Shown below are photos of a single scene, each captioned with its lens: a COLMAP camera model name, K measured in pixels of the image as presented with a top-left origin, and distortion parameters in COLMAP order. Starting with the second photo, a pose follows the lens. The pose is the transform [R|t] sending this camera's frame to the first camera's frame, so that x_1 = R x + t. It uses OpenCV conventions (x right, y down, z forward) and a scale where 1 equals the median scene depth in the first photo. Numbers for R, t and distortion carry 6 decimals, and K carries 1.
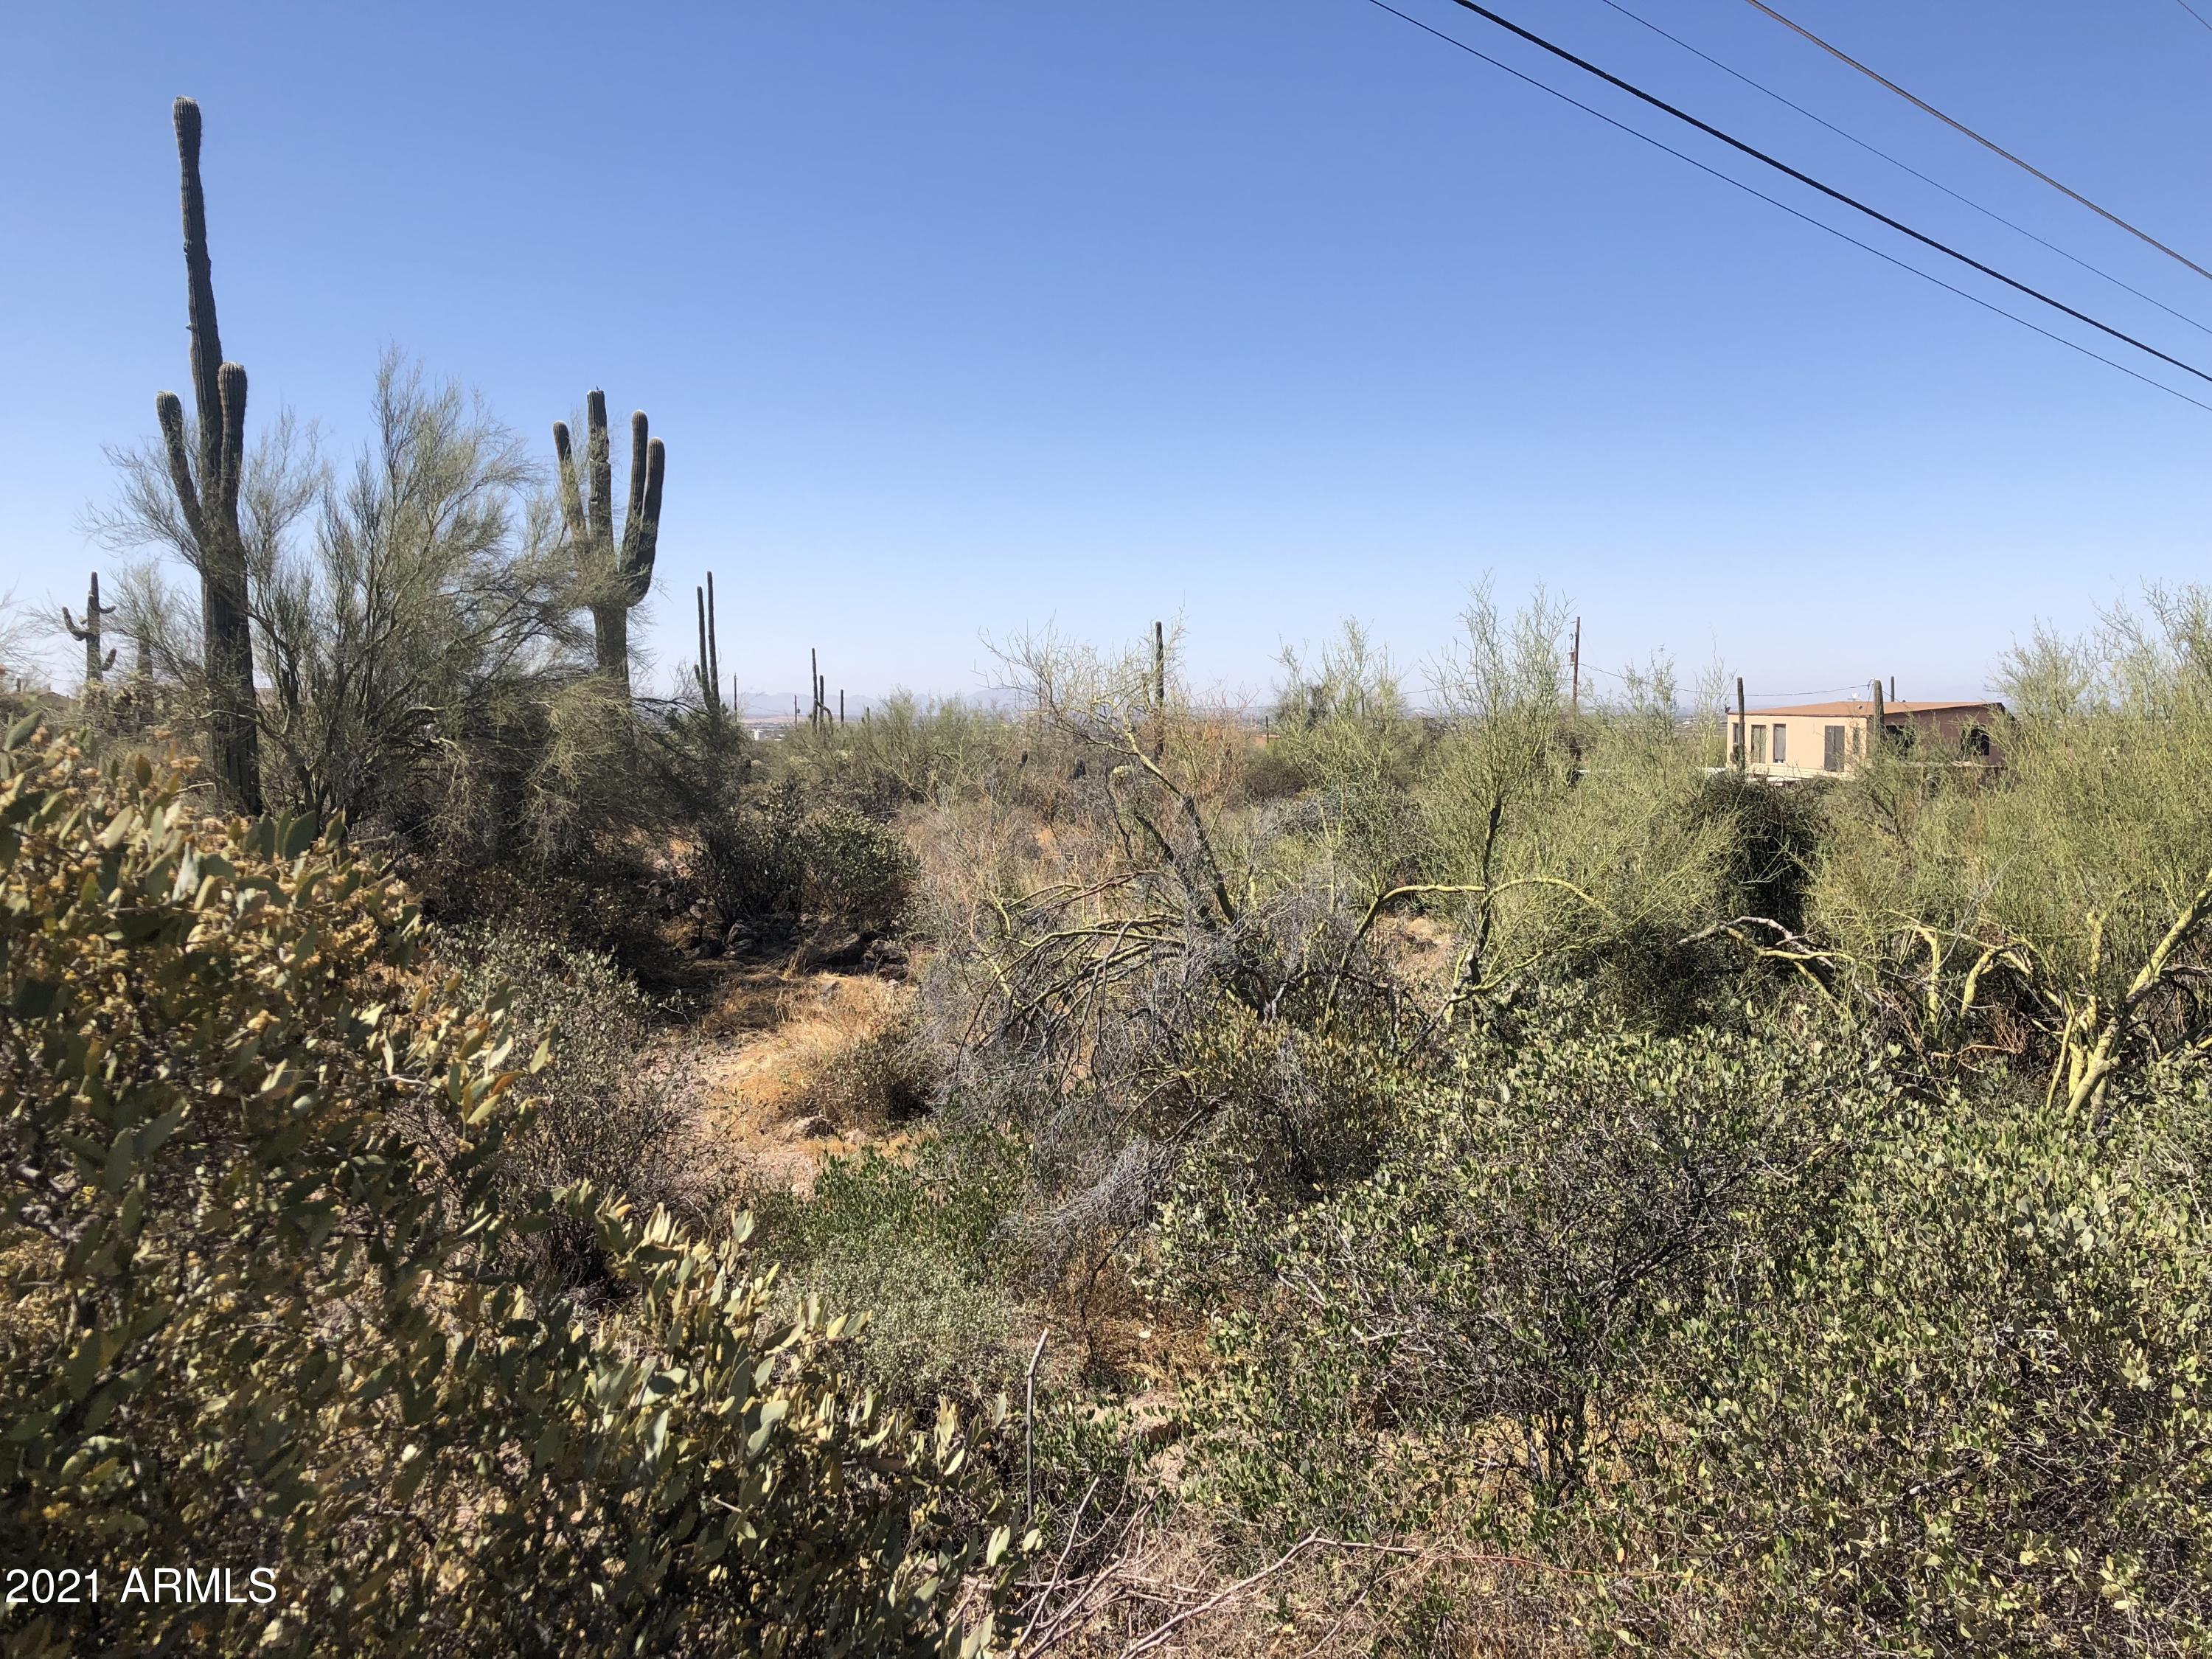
lens RADIAL K [[1891.4, 0, 1114.2], [0, 1891.4, 842.7], [0, 0, 1]] dist [0.065940, -0.067855]
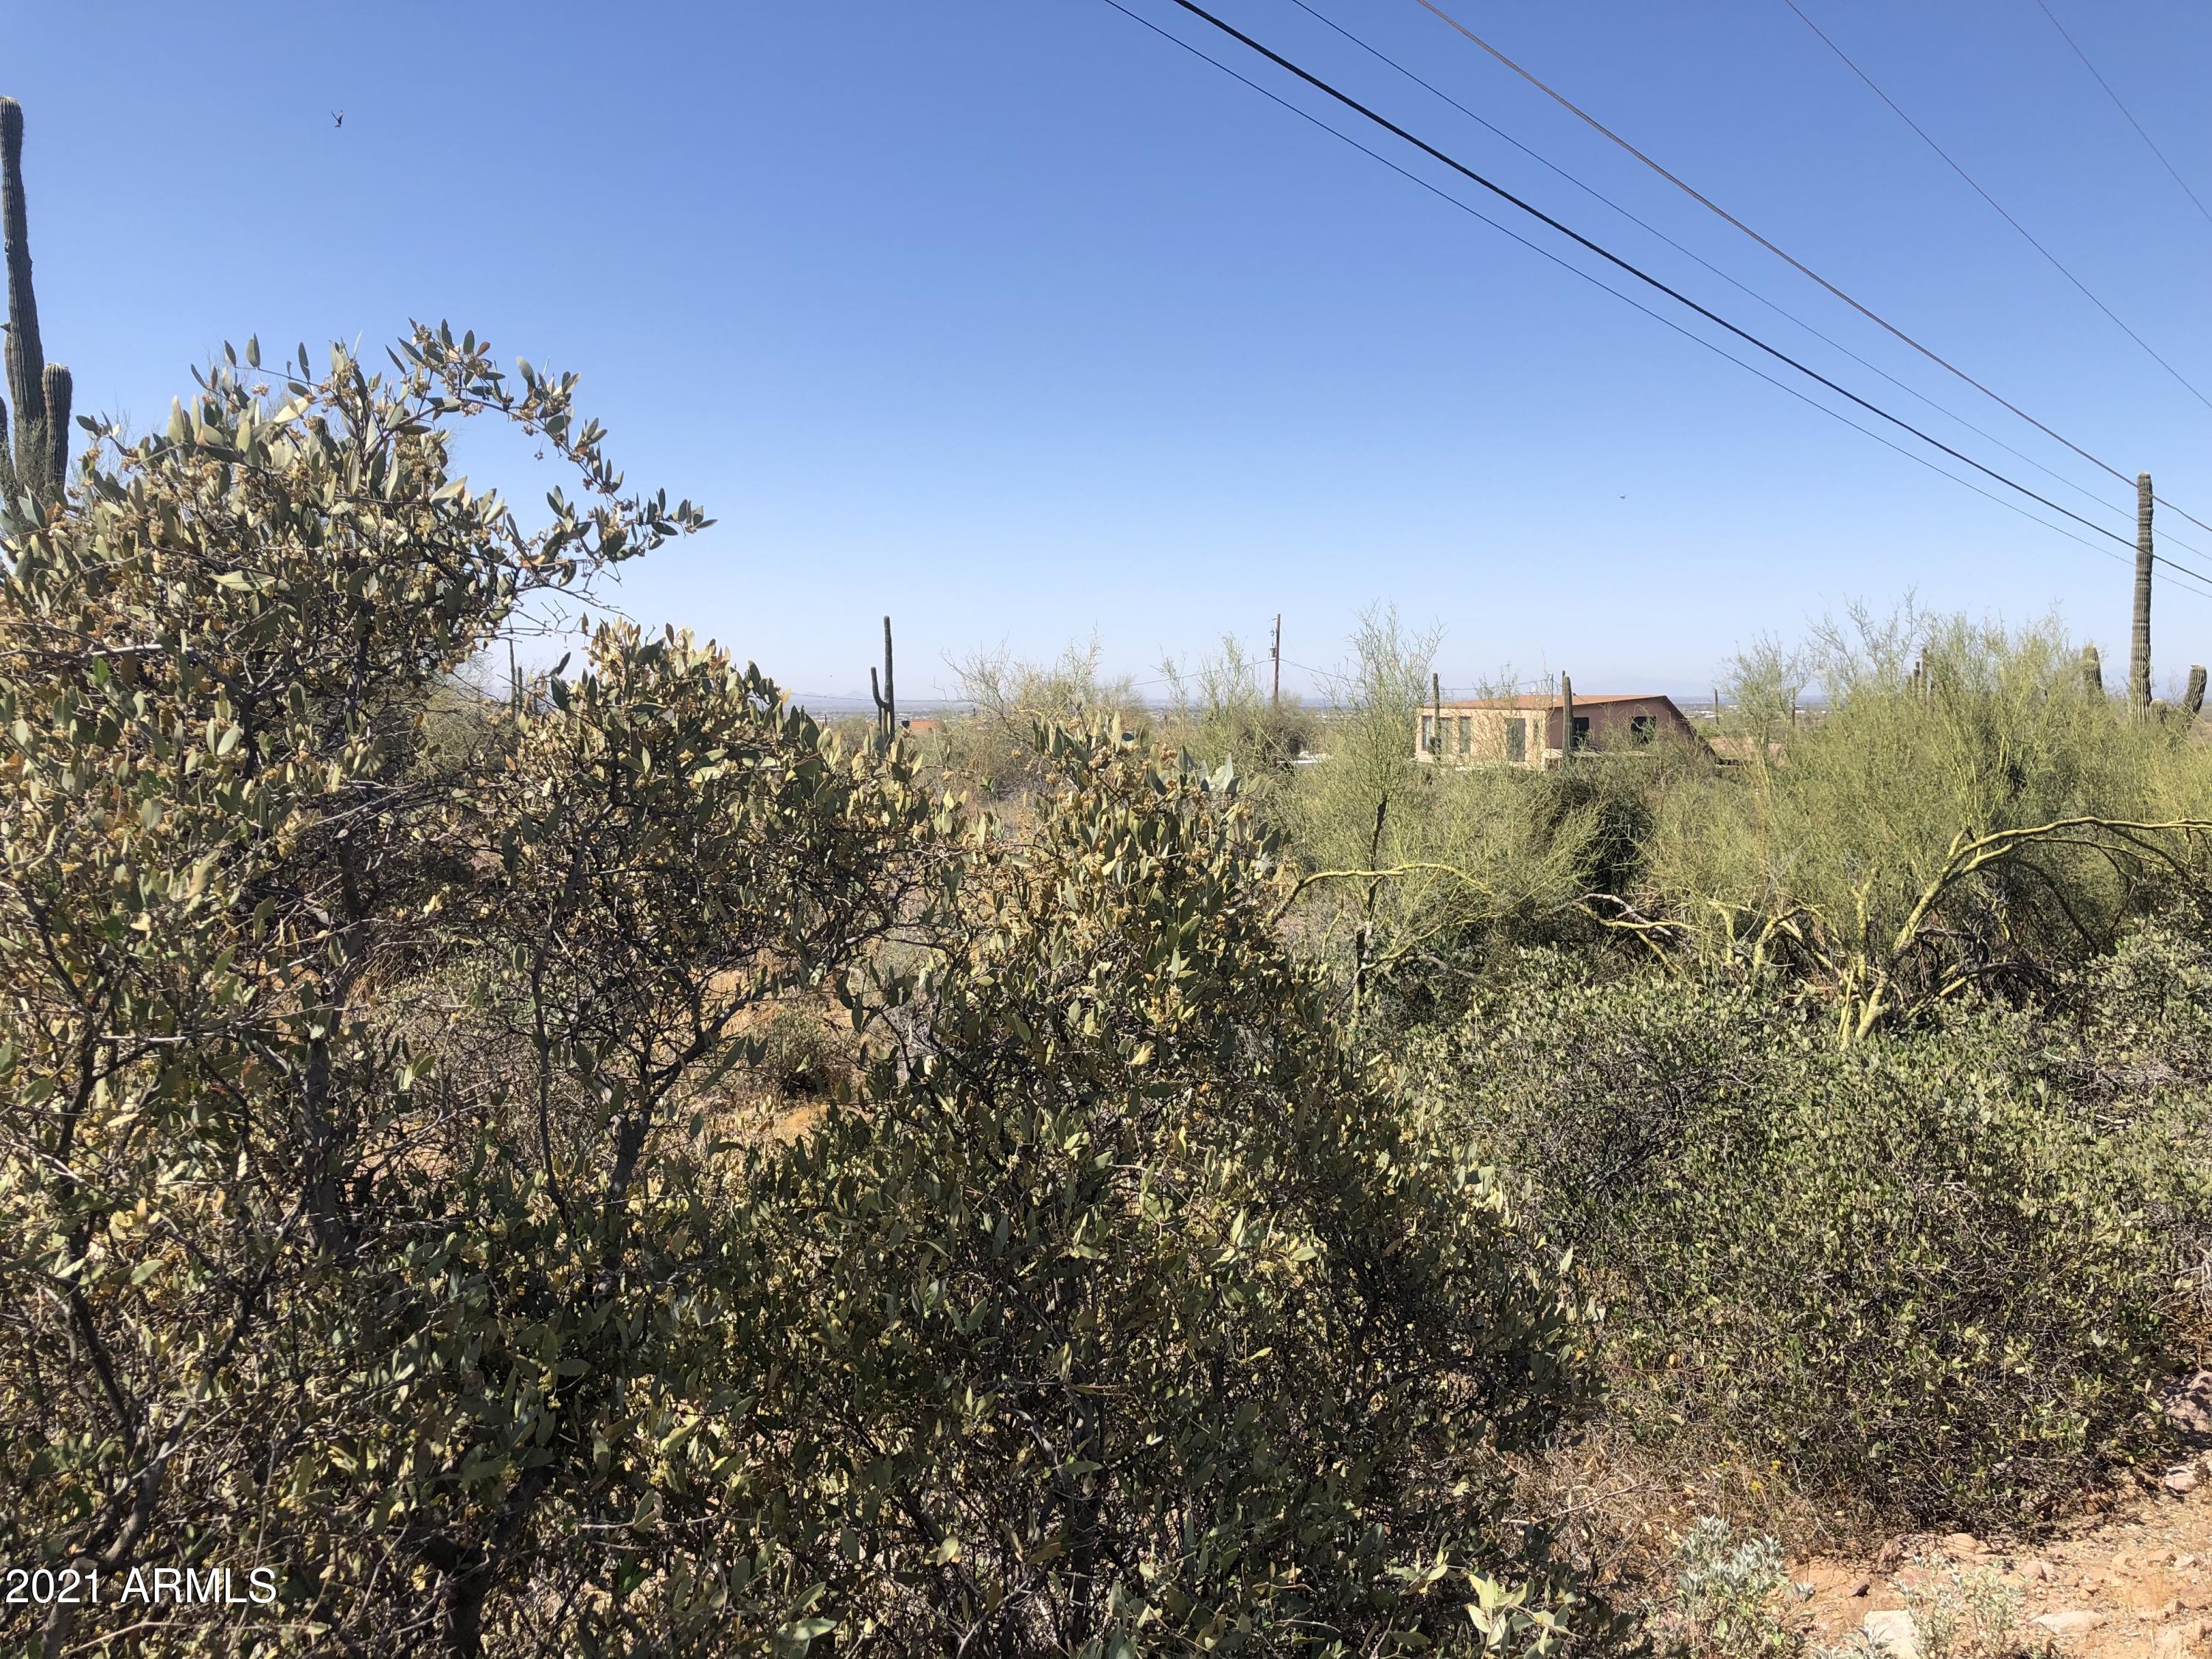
lens RADIAL K [[1891.4, 0, 1100.2], [0, 1891.4, 832.9], [0, 0, 1]] dist [0.065940, -0.067855]
pose [[0.989204, -0.011733, 0.146072, -0.083347], [0.011930, 0.999929, -0.000472, -0.001077], [-0.146056, 0.002210, 0.989274, -0.071040]]
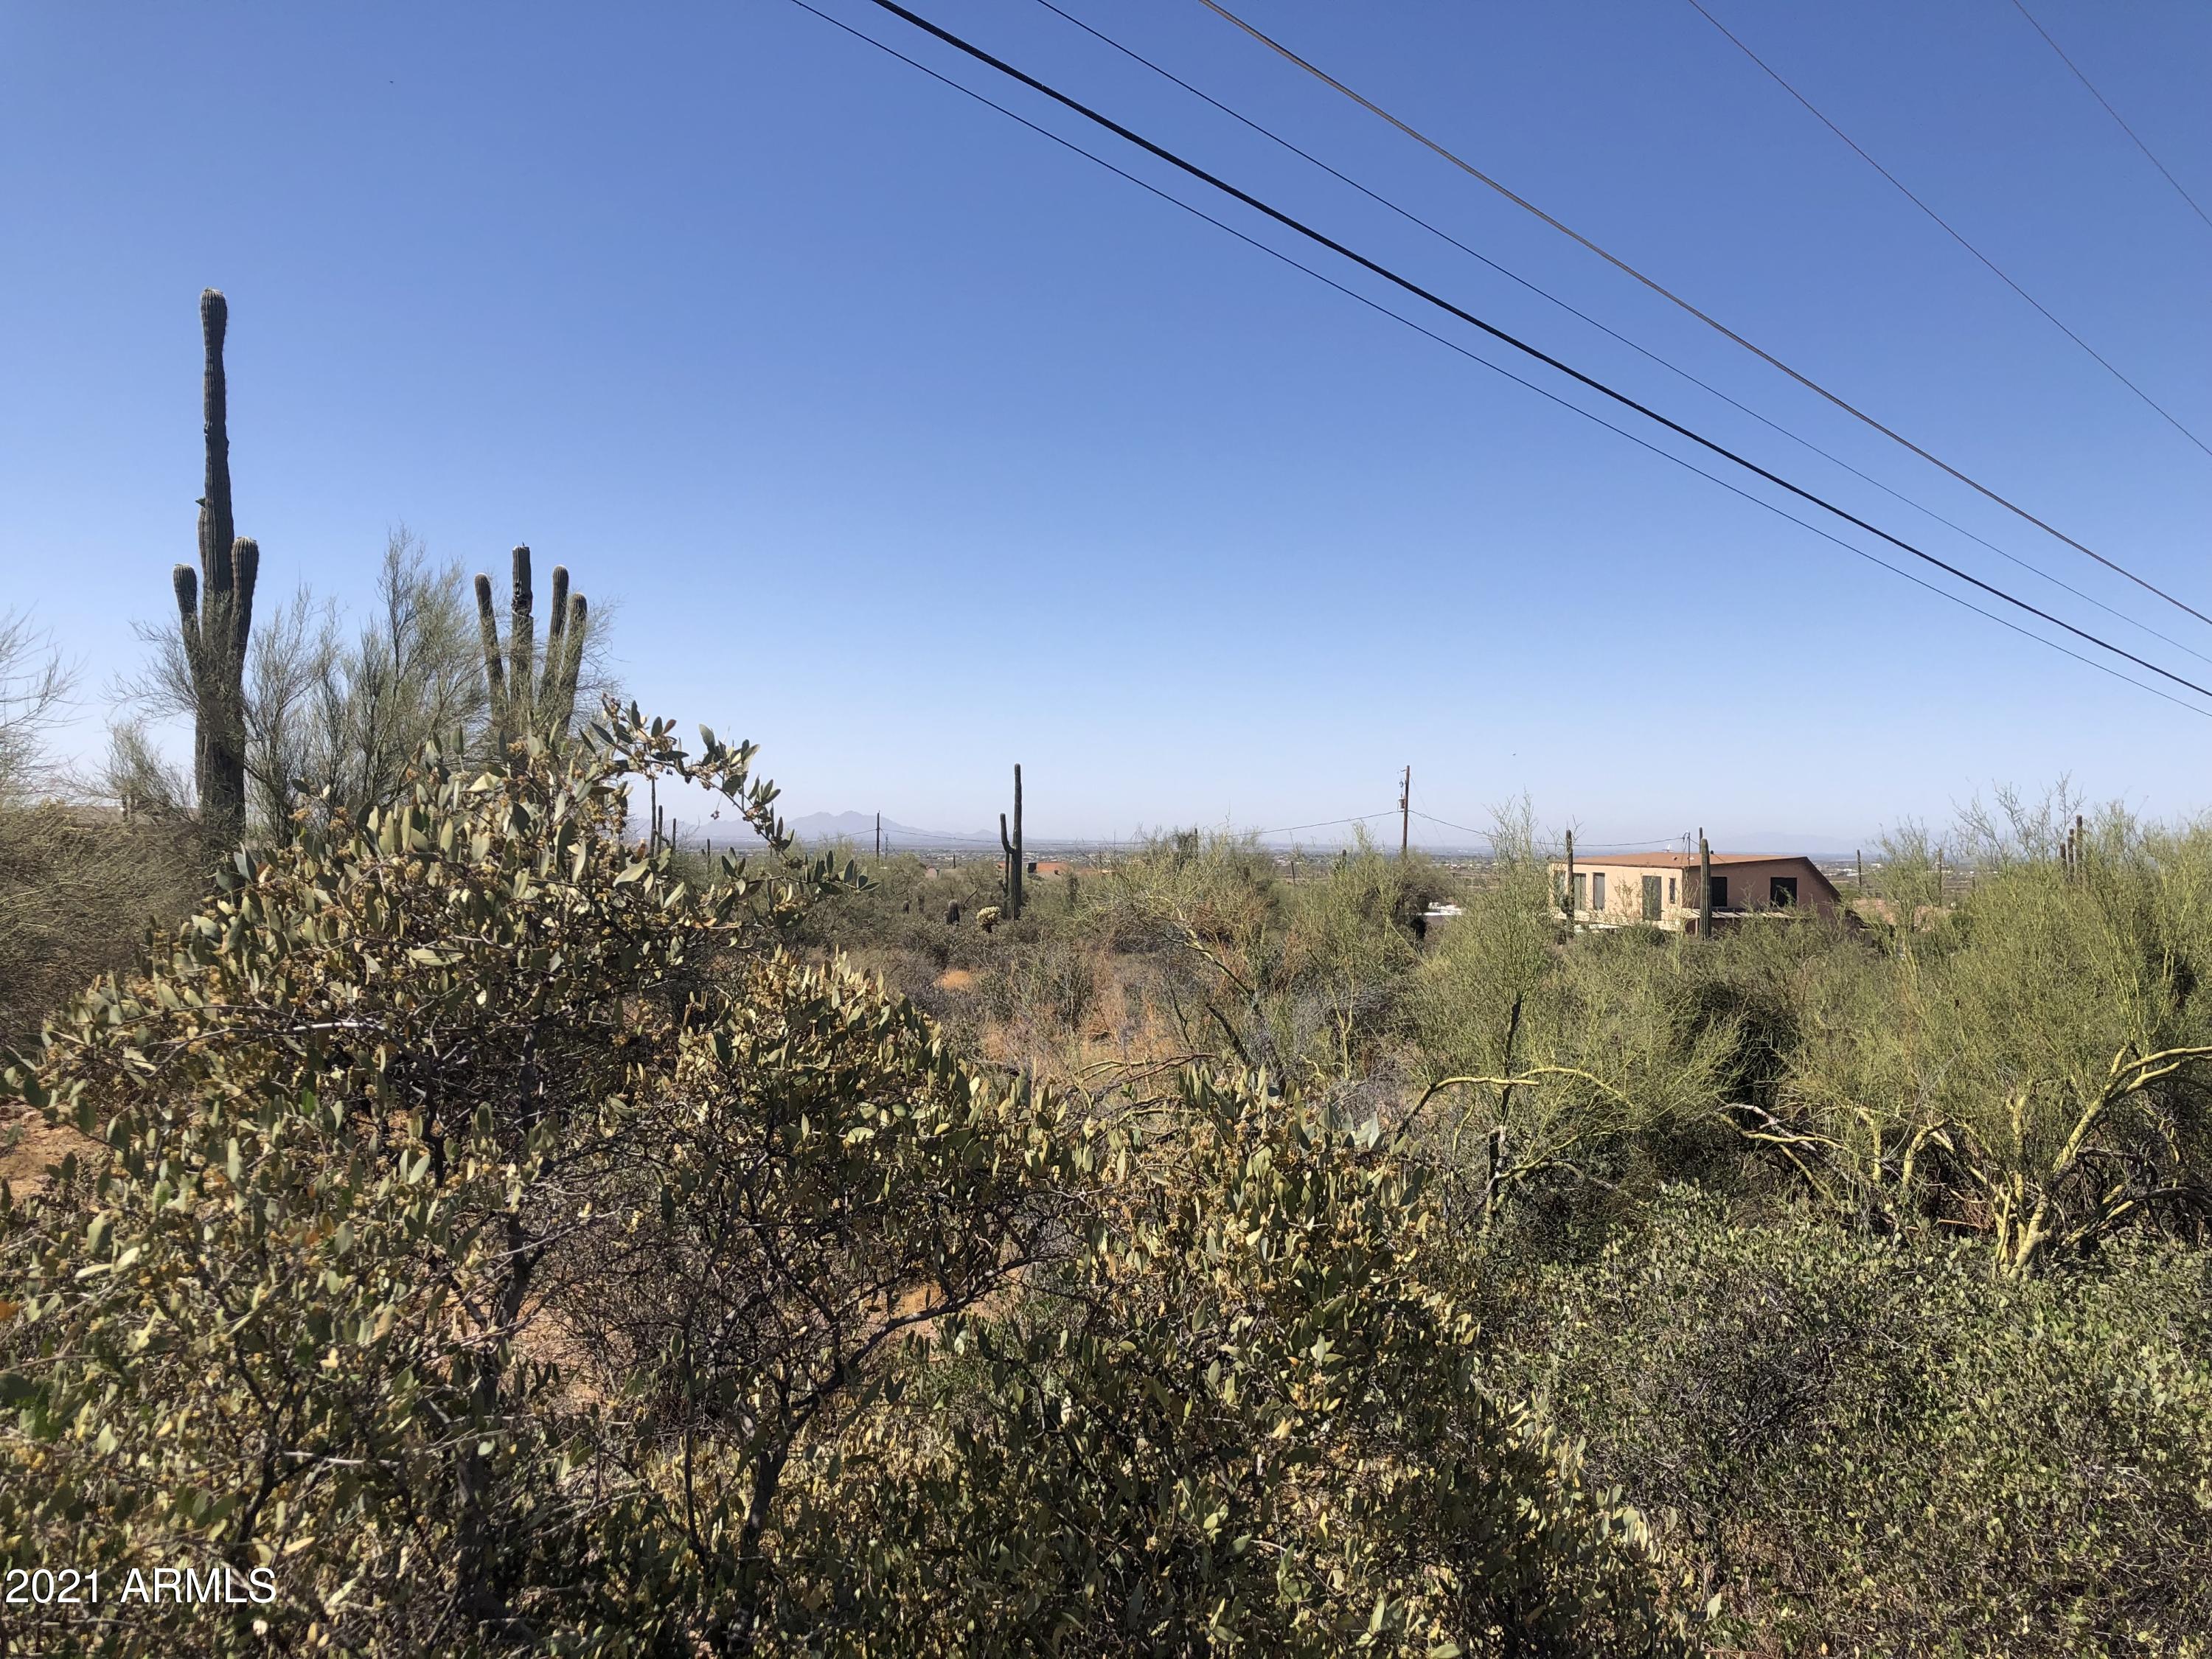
lens RADIAL K [[1891.4, 0, 1105.0], [0, 1891.4, 821.5], [0, 0, 1]] dist [0.065940, -0.067855]
pose [[0.996388, 0.020647, 0.082369, -0.085485], [-0.013792, 0.996458, -0.082947, -0.017650], [-0.083790, 0.081512, 0.993144, -0.074024]]
